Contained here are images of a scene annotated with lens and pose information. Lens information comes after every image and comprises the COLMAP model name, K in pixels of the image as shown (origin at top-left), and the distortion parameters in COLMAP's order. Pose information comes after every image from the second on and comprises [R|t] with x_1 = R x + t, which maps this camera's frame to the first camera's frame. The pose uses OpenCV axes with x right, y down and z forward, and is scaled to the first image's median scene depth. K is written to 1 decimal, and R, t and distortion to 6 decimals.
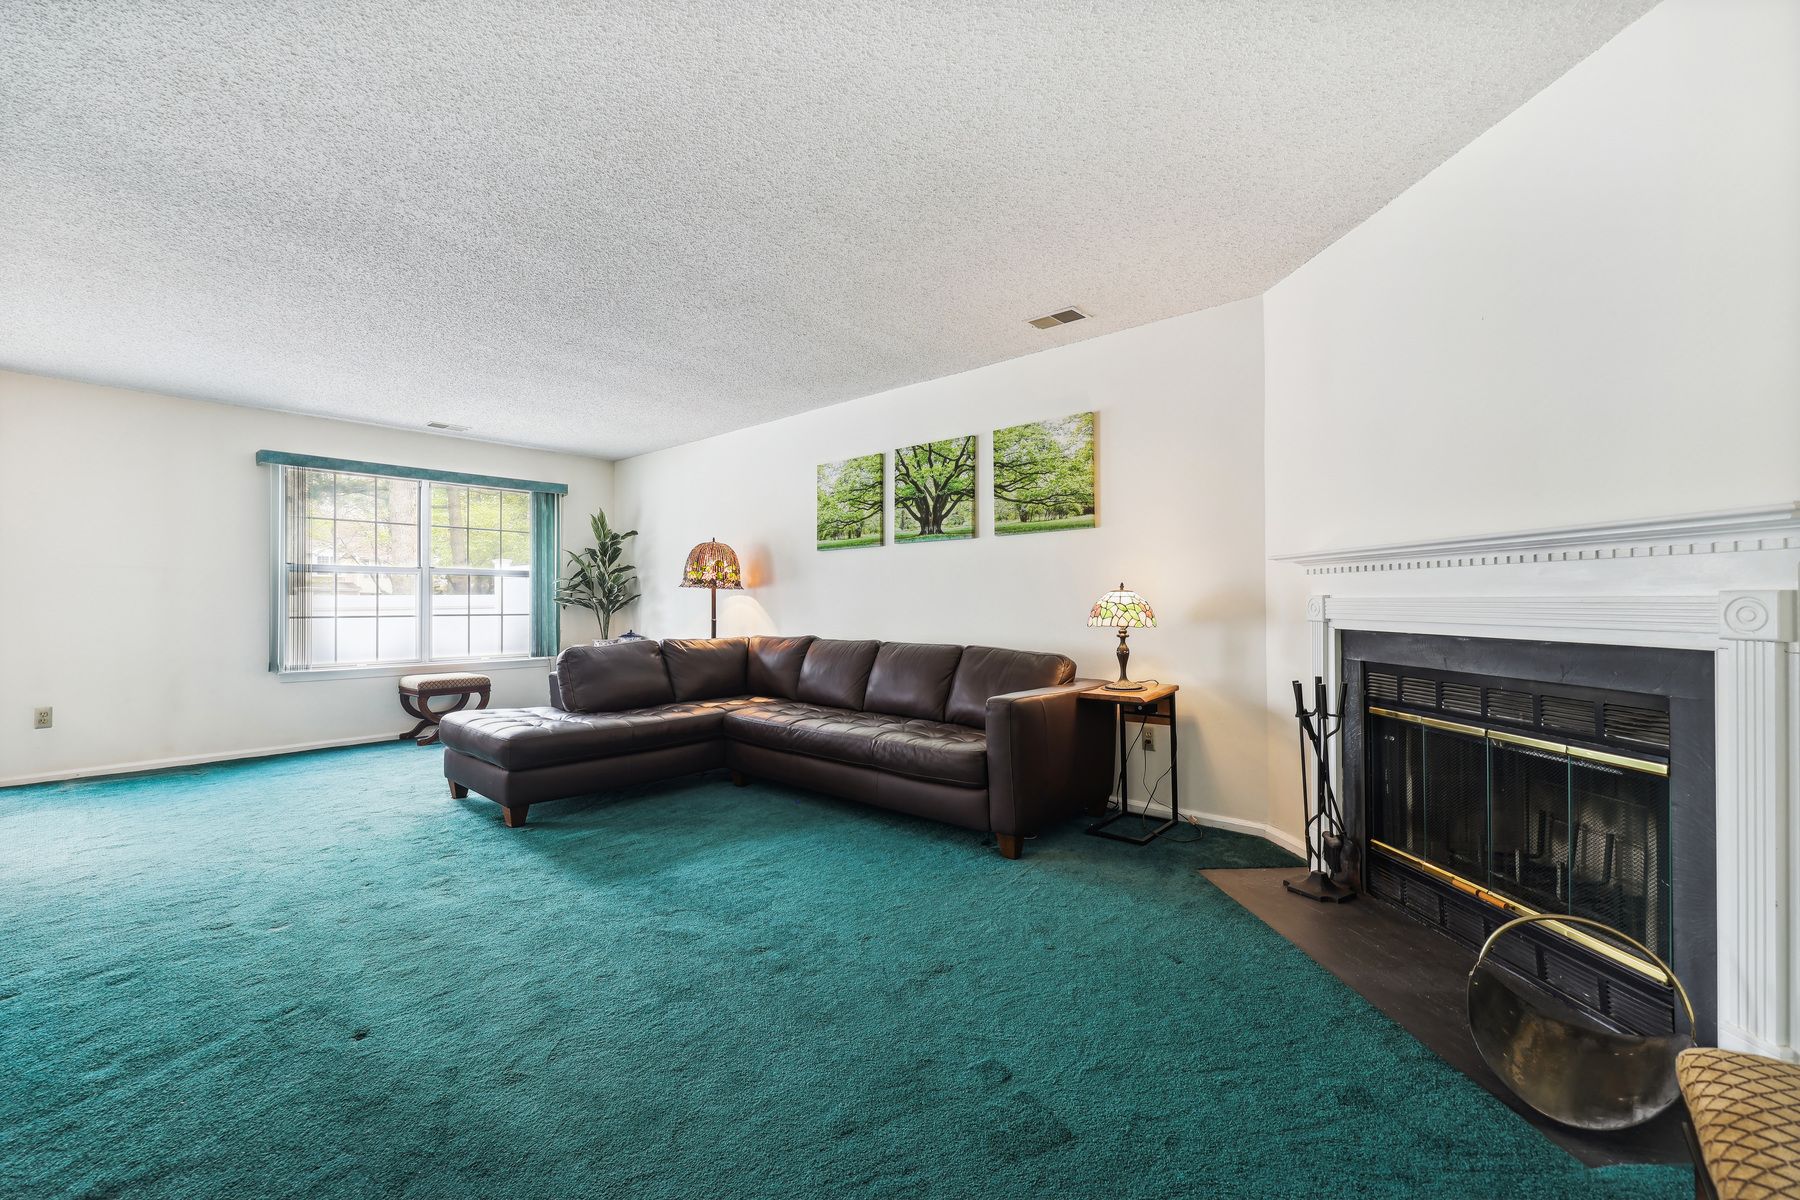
lens RADIAL K [[727.0, 0, 898.7], [0, 727.0, 598.5], [0, 0, 1]] dist [0.000724, 0.000318]
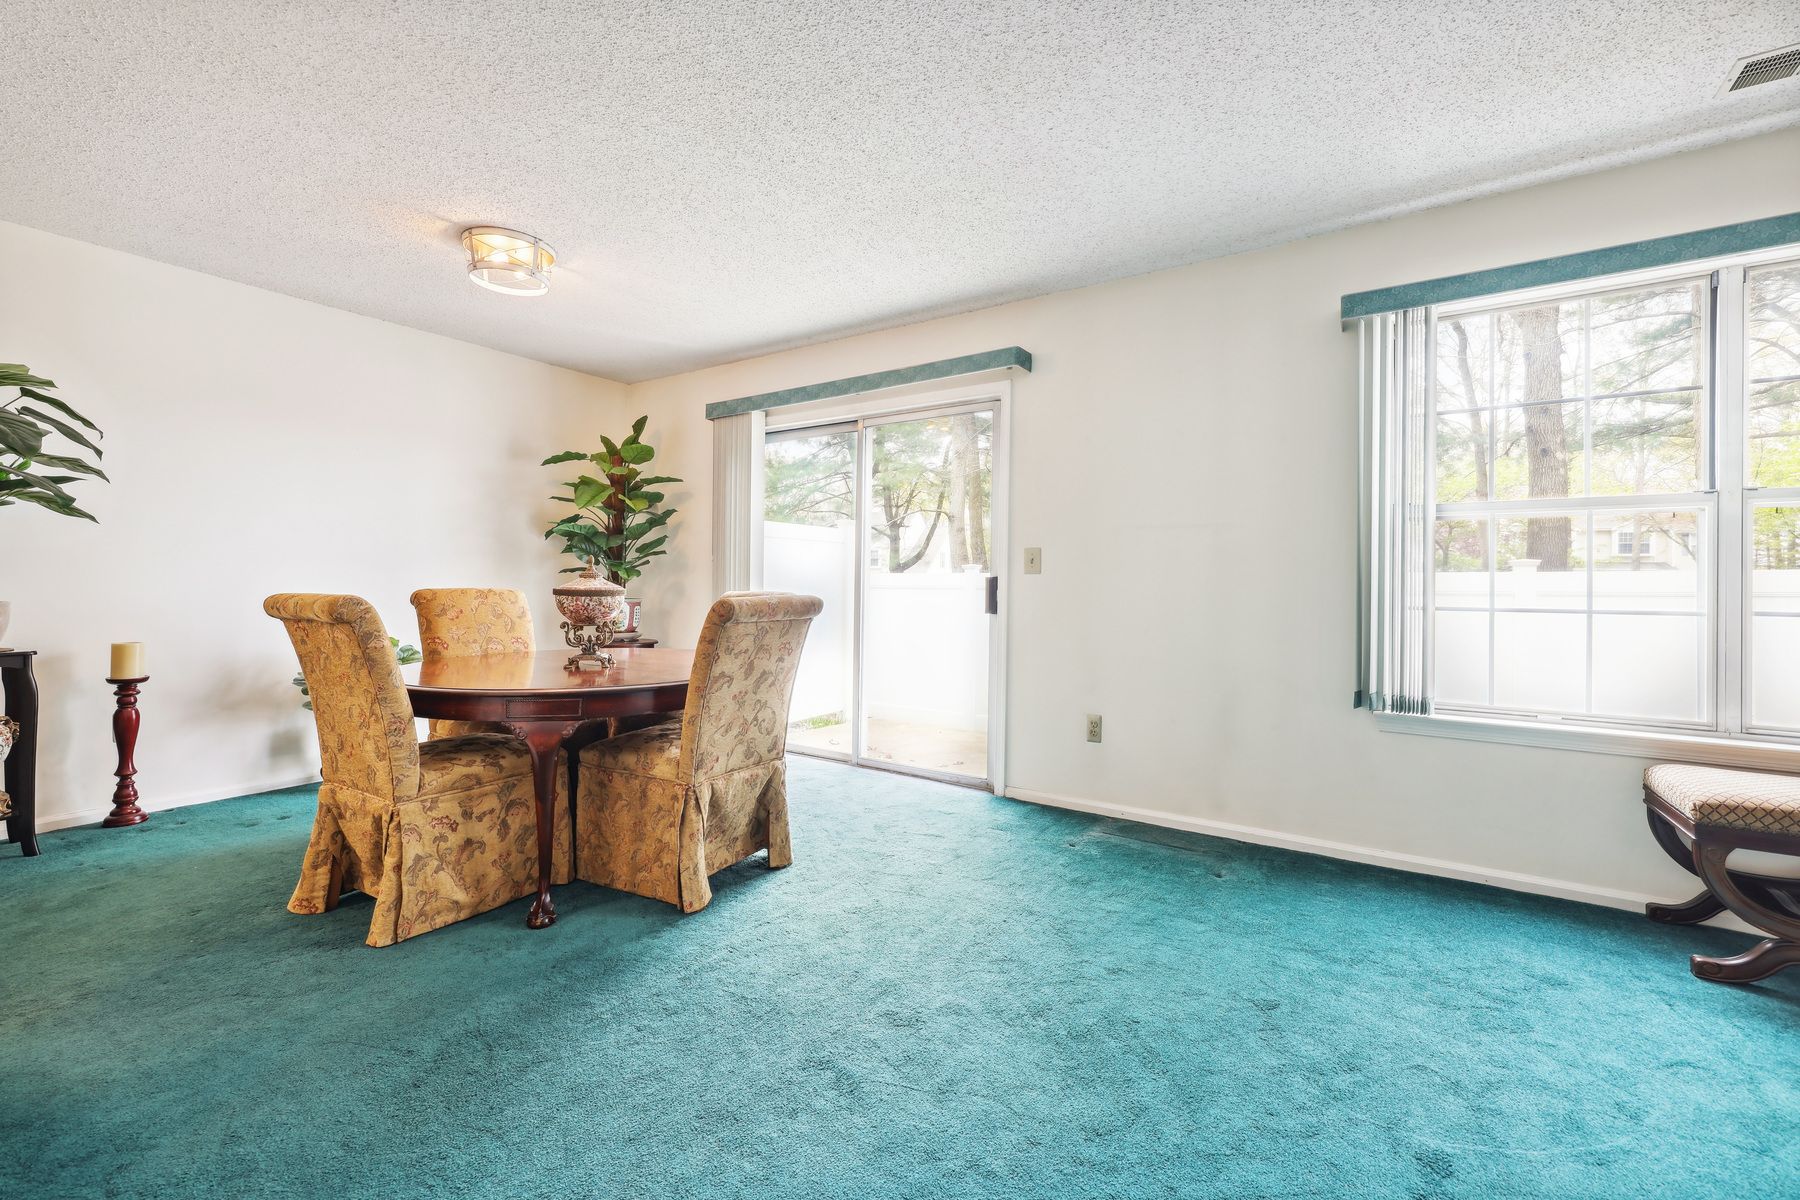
lens RADIAL K [[727.0, 0, 897.0], [0, 727.0, 584.4], [0, 0, 1]] dist [0.000724, 0.000318]
pose [[0.138098, 0.009402, -0.990374, -0.414543], [0.003359, 0.999945, 0.009961, 0.003302], [0.990413, -0.004702, 0.138059, 0.641509]]
